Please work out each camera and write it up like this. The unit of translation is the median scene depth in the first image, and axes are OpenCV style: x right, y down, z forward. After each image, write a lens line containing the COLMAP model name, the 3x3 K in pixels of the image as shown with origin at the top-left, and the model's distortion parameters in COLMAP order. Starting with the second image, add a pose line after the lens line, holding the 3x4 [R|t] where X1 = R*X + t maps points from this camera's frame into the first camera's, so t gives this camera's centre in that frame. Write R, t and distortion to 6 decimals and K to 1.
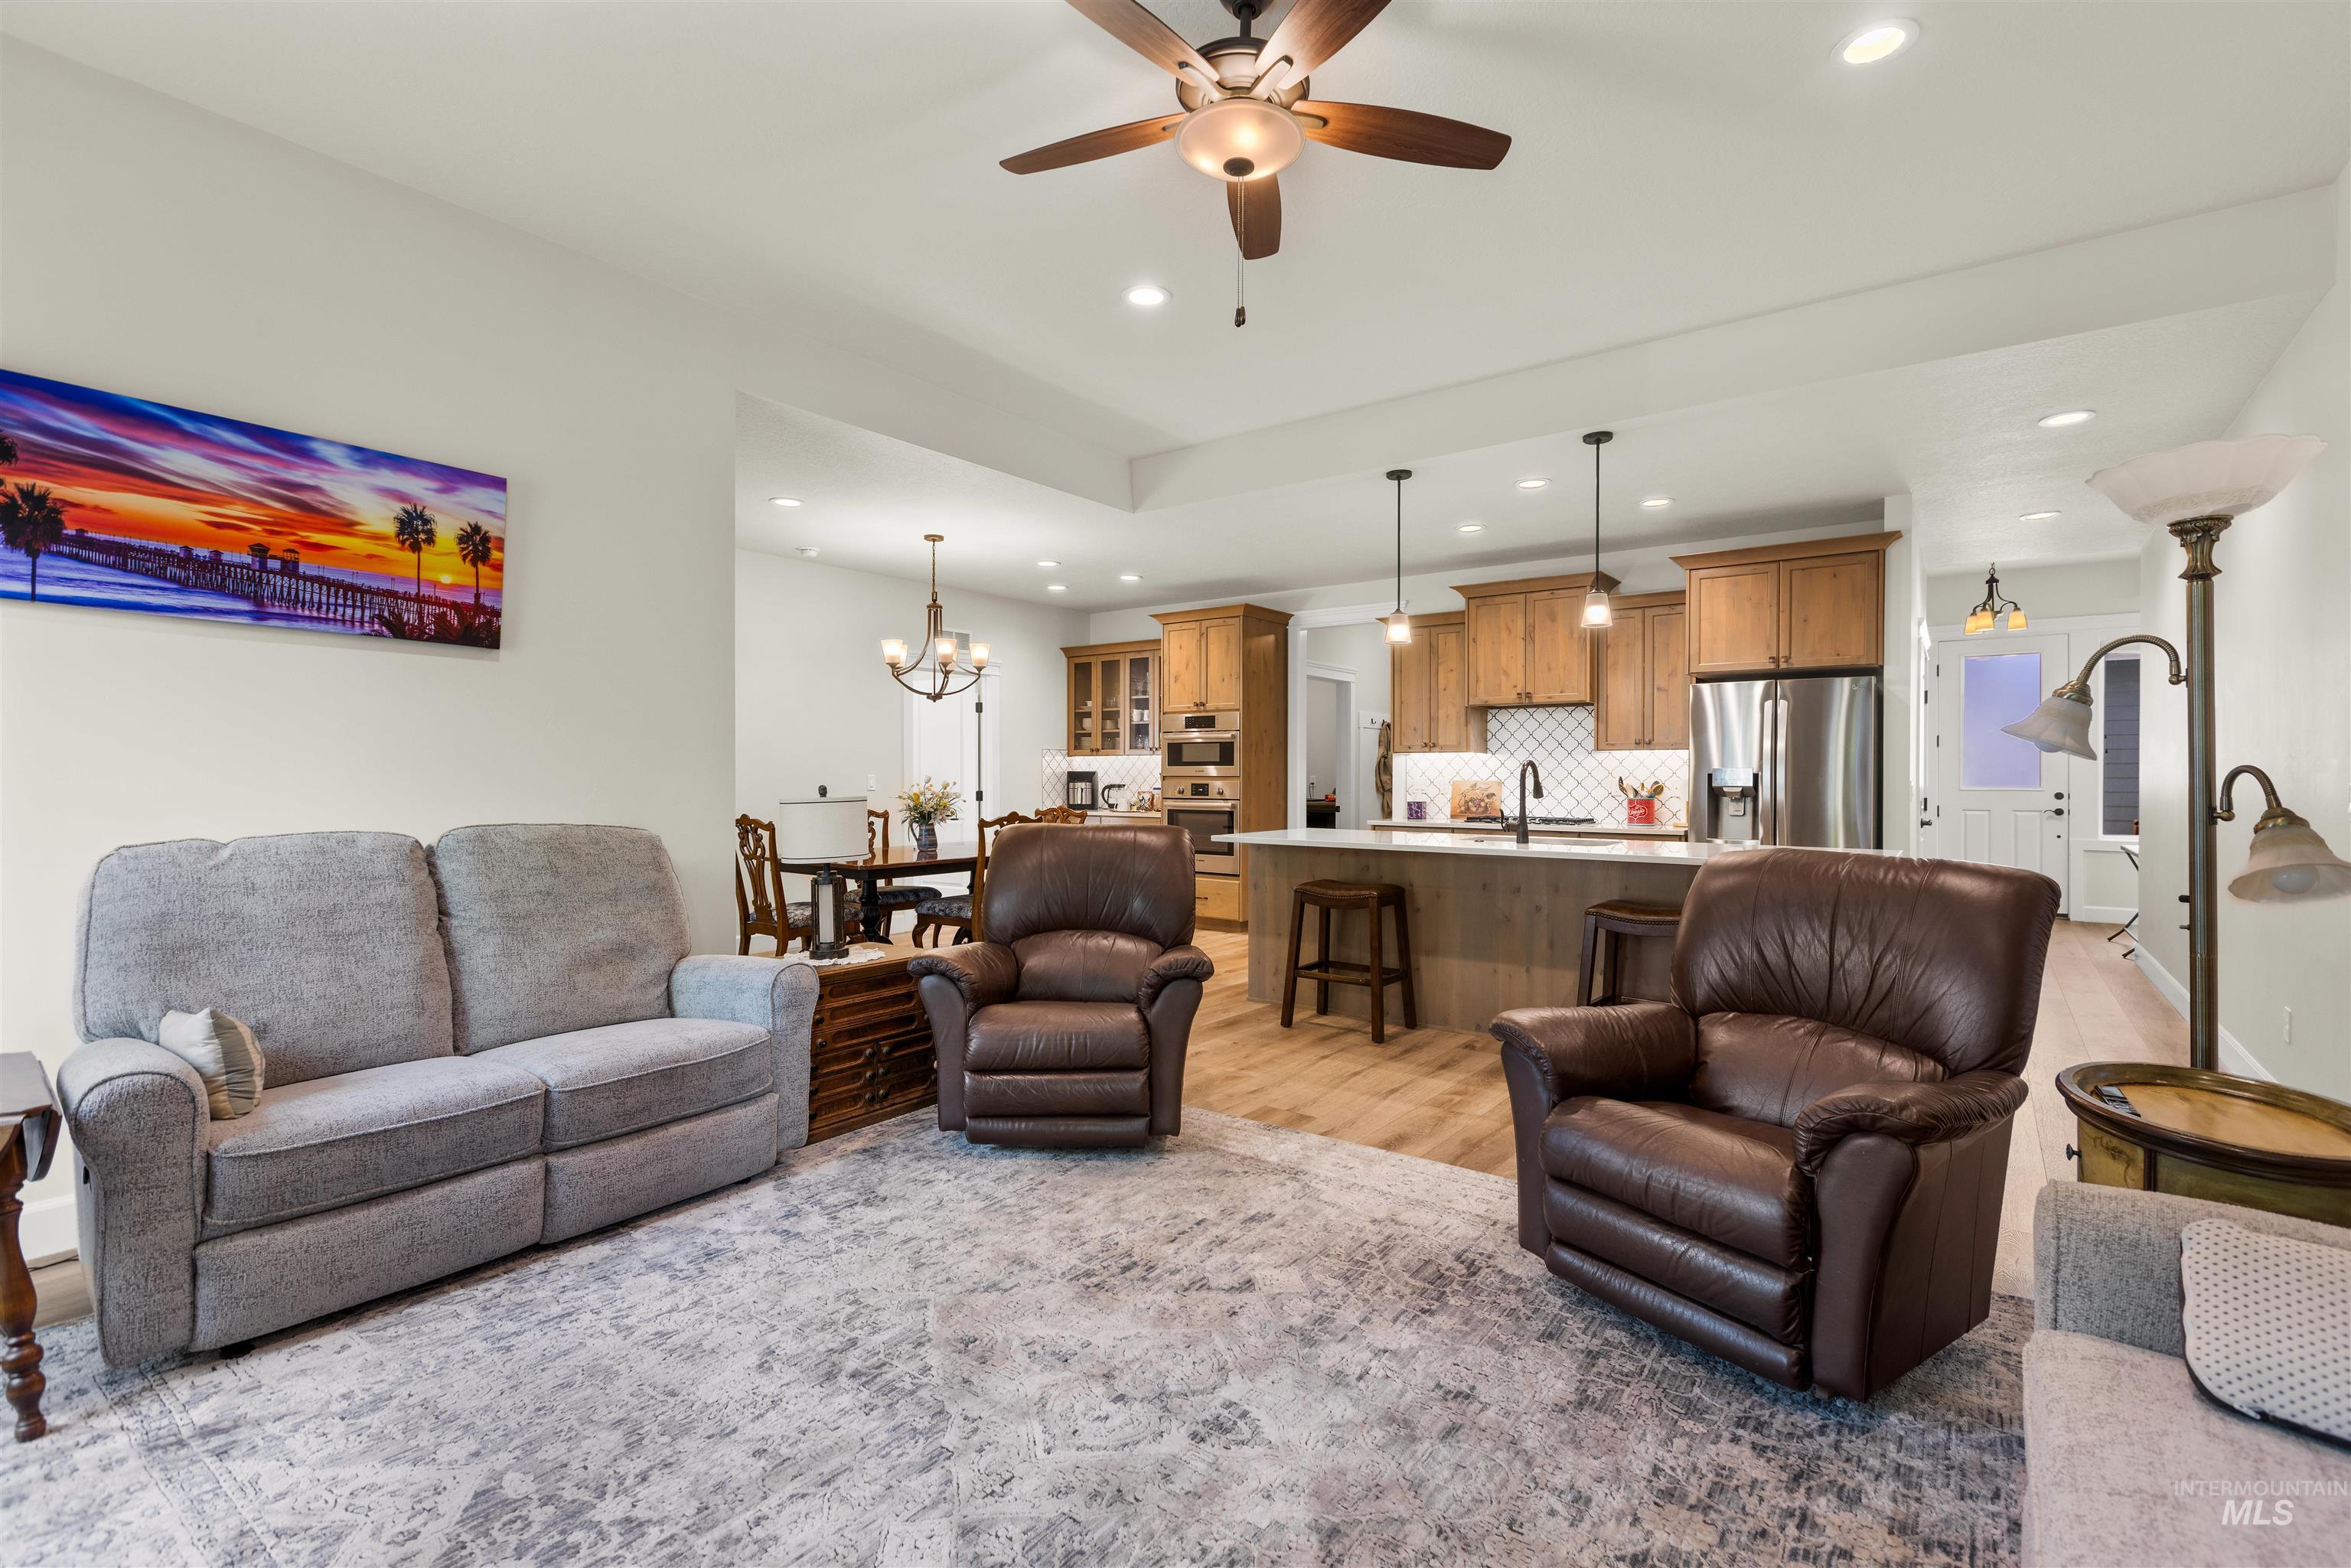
lens RADIAL K [[1044.4, 0, 1184.5], [0, 1044.4, 778.4], [0, 0, 1]] dist [0.001039, 0.000551]
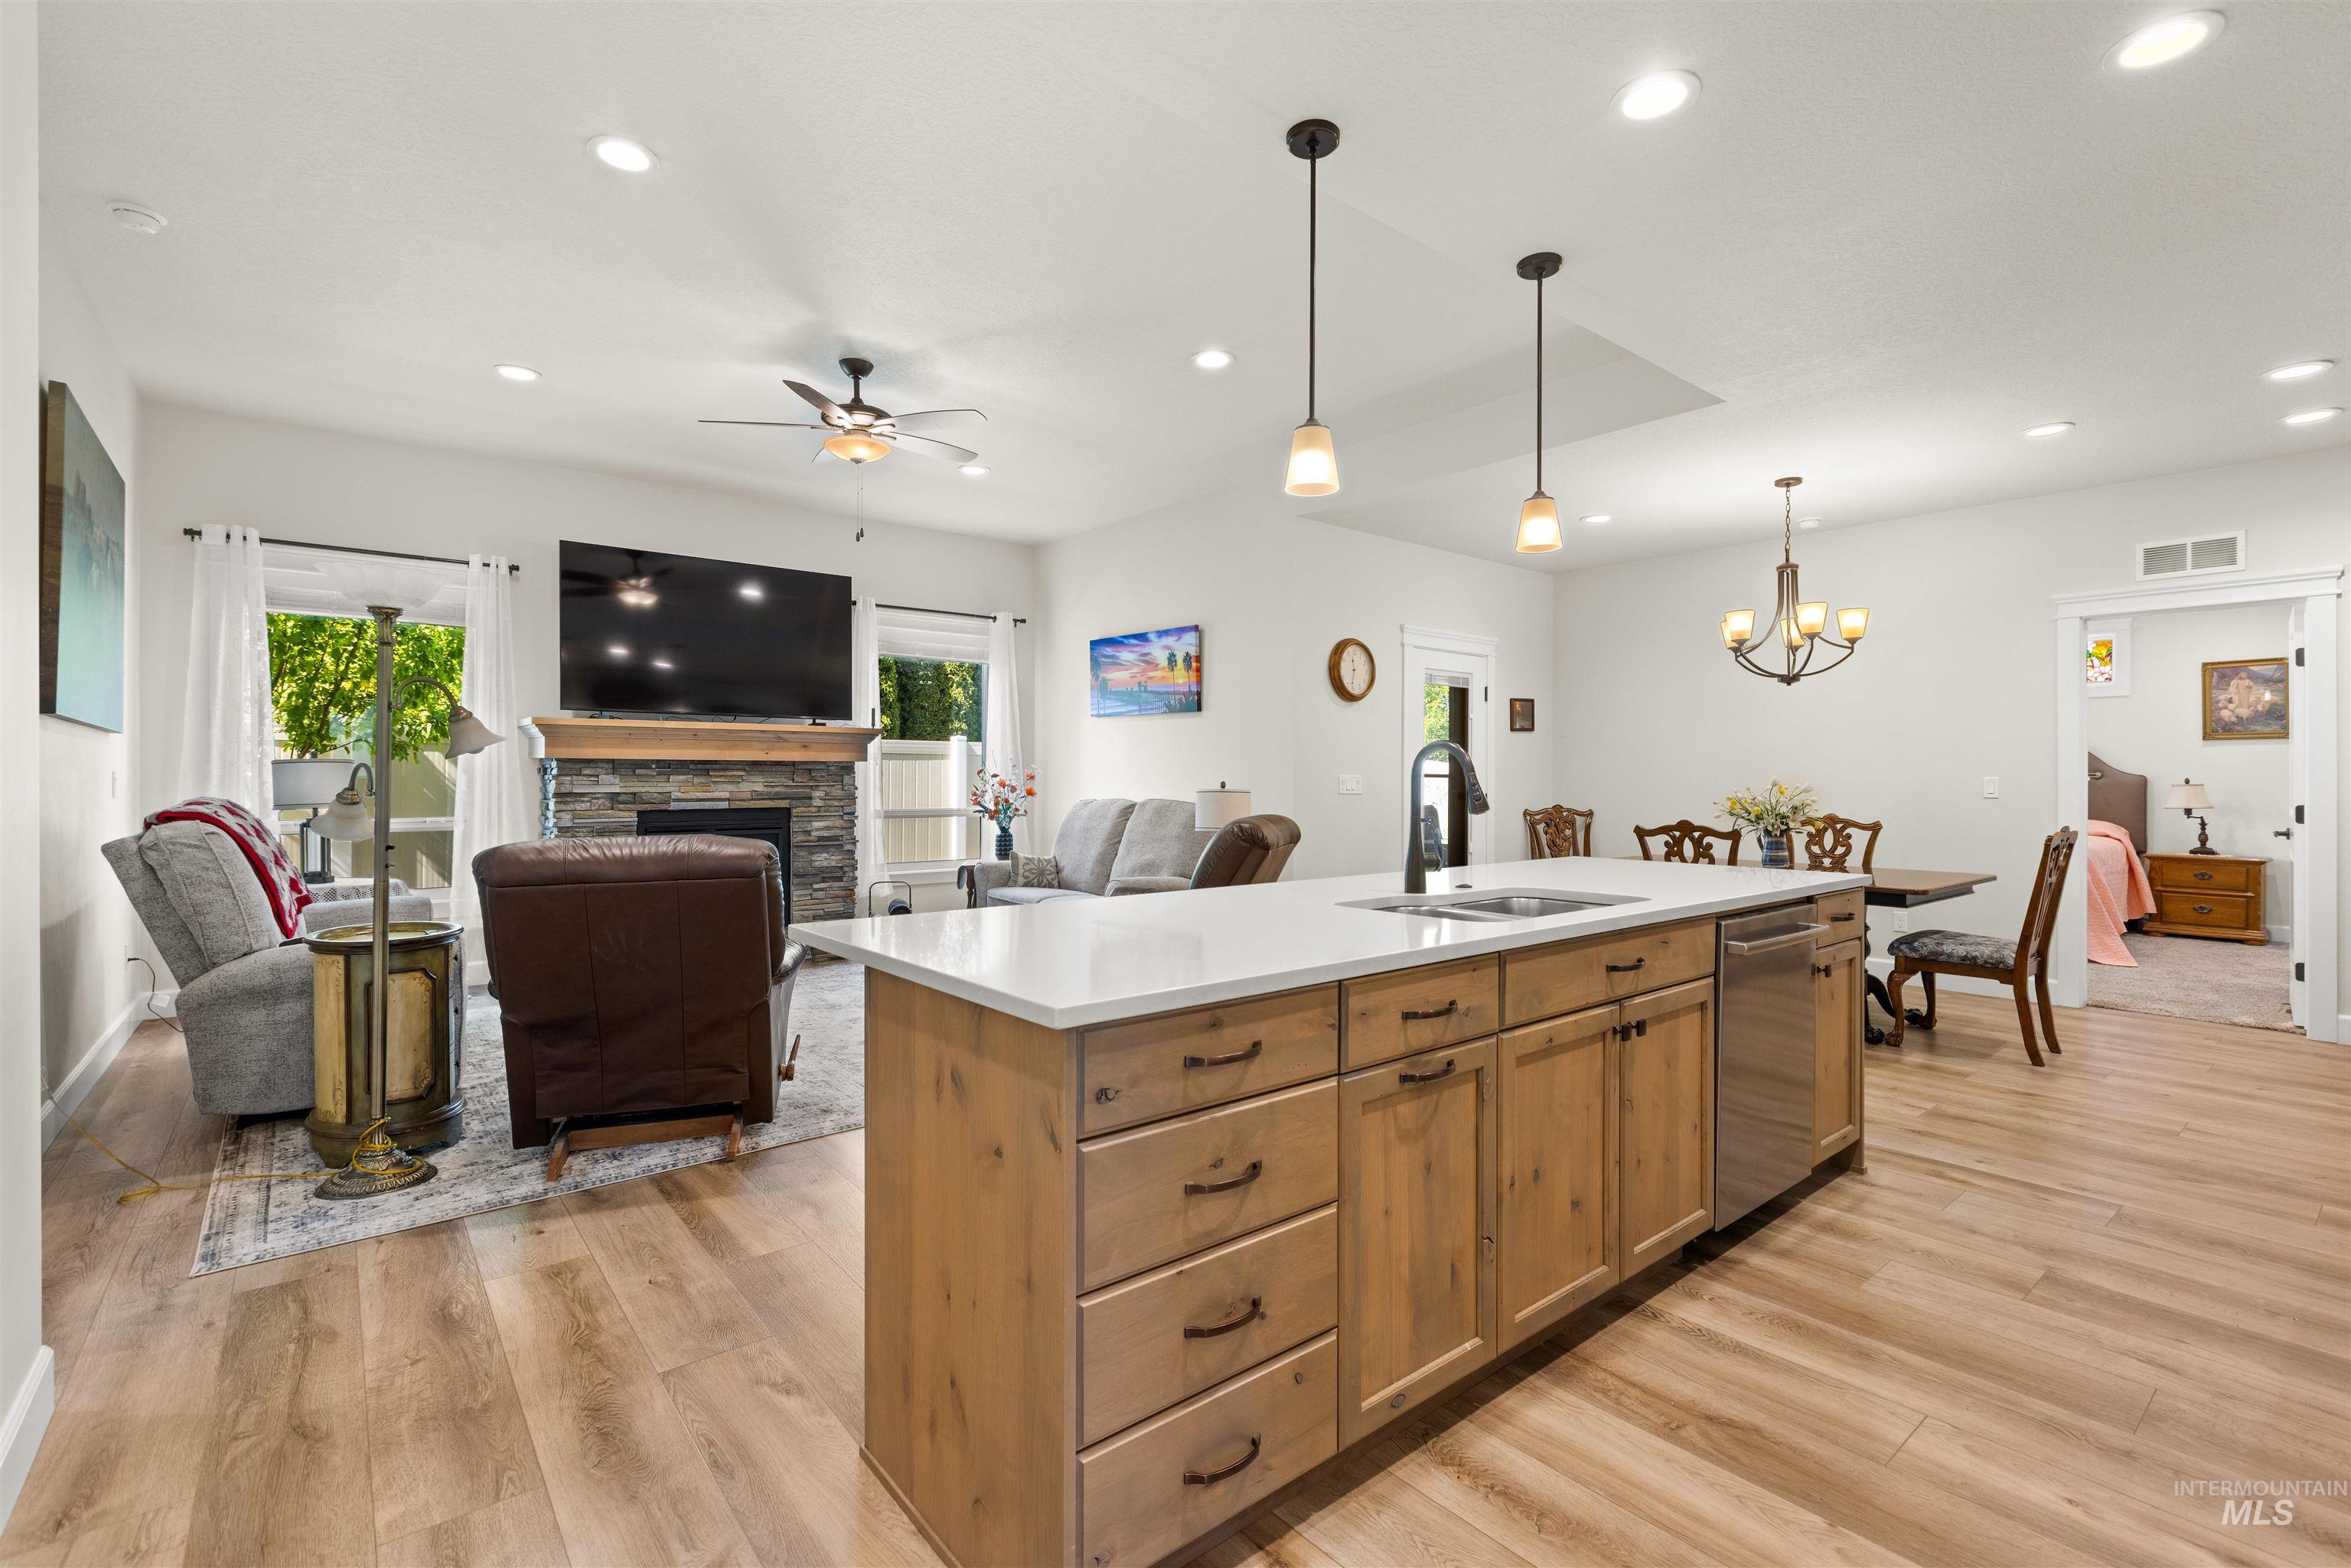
lens RADIAL K [[1044.4, 0, 1184.5], [0, 1044.4, 778.4], [0, 0, 1]] dist [0.001039, 0.000551]
pose [[-0.232653, -0.003209, -0.972555, 0.563501], [-0.005747, 0.999982, -0.001925, 0.001844], [0.972543, 0.005142, -0.232667, 0.647664]]
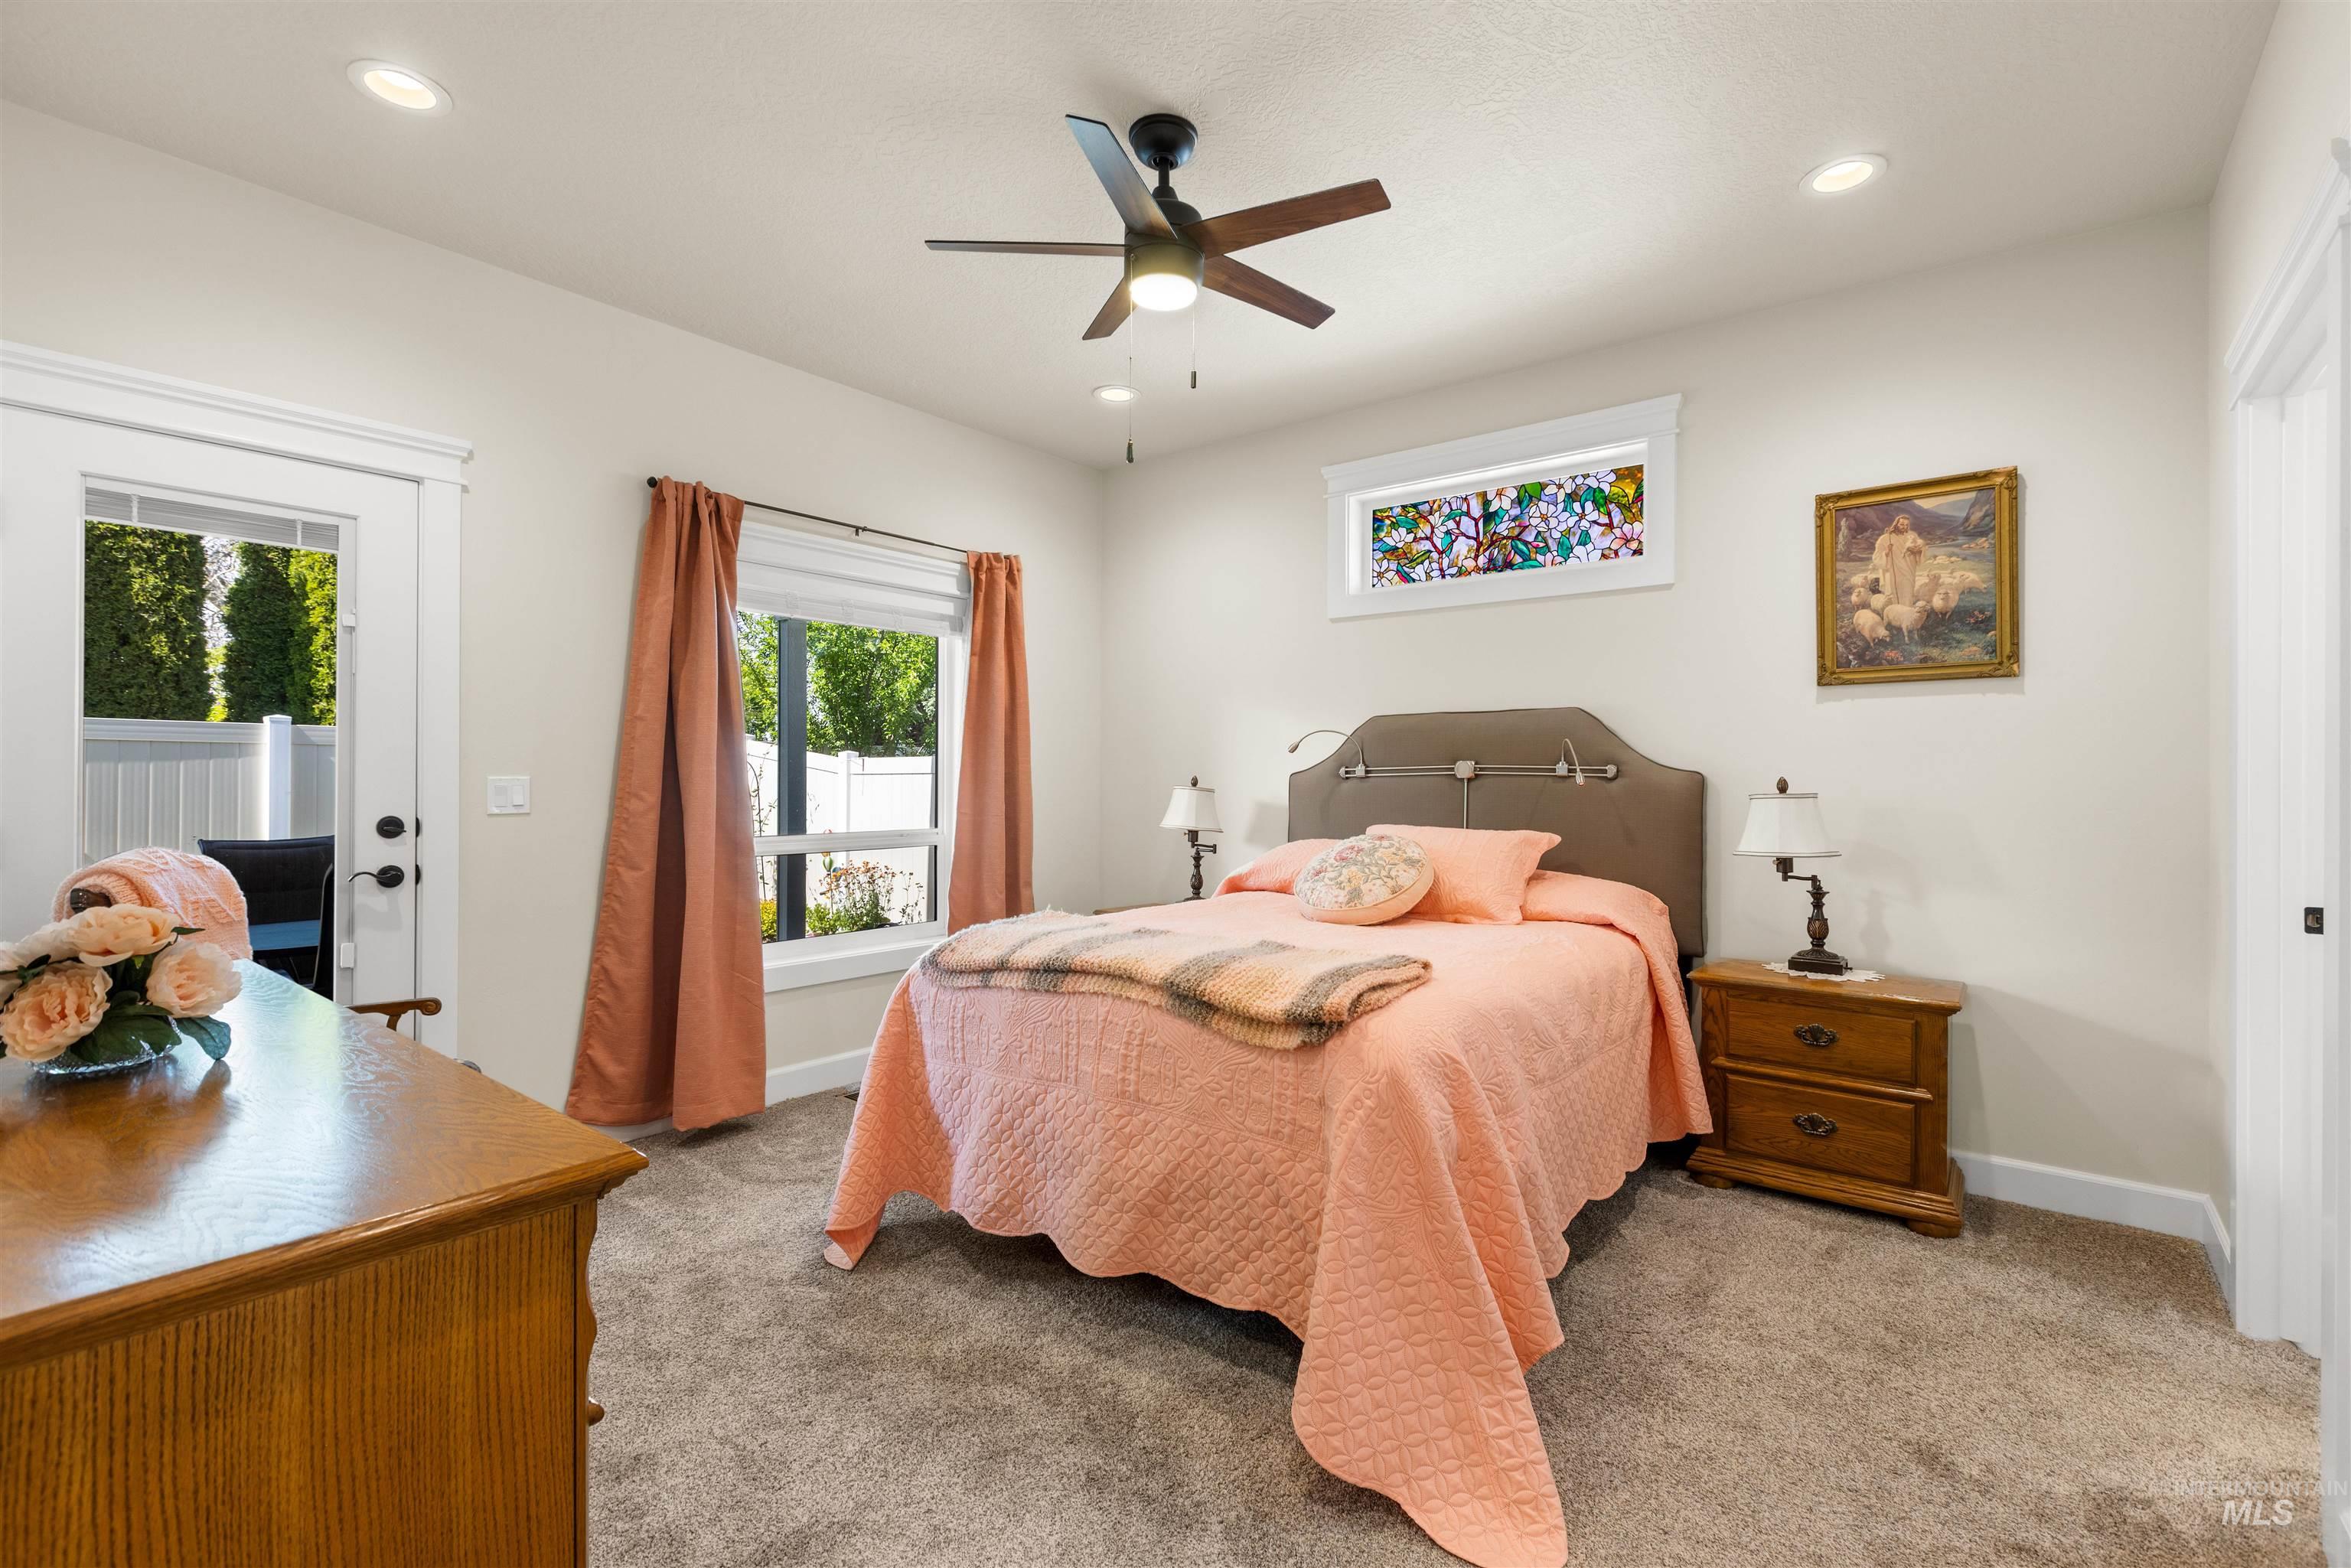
lens RADIAL K [[1044.4, 0, 1184.5], [0, 1044.4, 778.4], [0, 0, 1]] dist [0.001039, 0.000551]
pose [[-0.028855, -0.005445, -0.999569, -0.221544], [-0.005090, 0.999973, -0.005300, -0.002554], [0.999571, 0.004935, -0.028882, 1.126854]]
